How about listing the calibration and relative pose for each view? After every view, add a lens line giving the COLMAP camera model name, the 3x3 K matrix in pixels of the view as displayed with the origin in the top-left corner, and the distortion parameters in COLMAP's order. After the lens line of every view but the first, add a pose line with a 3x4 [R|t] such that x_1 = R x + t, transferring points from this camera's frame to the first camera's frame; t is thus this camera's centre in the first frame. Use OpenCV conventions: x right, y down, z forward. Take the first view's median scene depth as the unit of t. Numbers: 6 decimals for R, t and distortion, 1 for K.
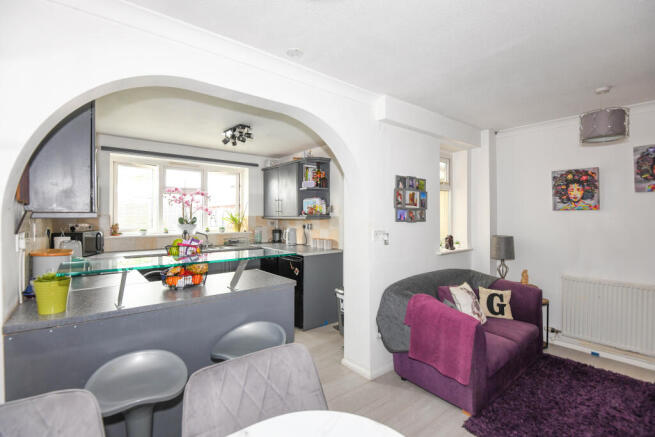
lens RADIAL K [[308.5, 0, 327.5], [0, 308.5, 218.5], [0, 0, 1]] dist [-0.001003, -0.000317]
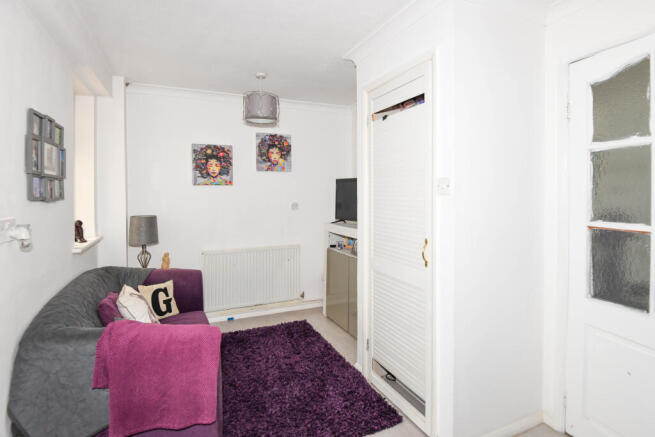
lens RADIAL K [[332.9, 0, 326.9], [0, 332.9, 198.2], [0, 0, 1]] dist [-0.002329, -0.000692]
pose [[0.291341, -0.017864, 0.956452, -0.155526], [0.012358, 0.999812, 0.014909, 0.004509], [-0.956539, 0.007476, 0.291508, 0.375842]]
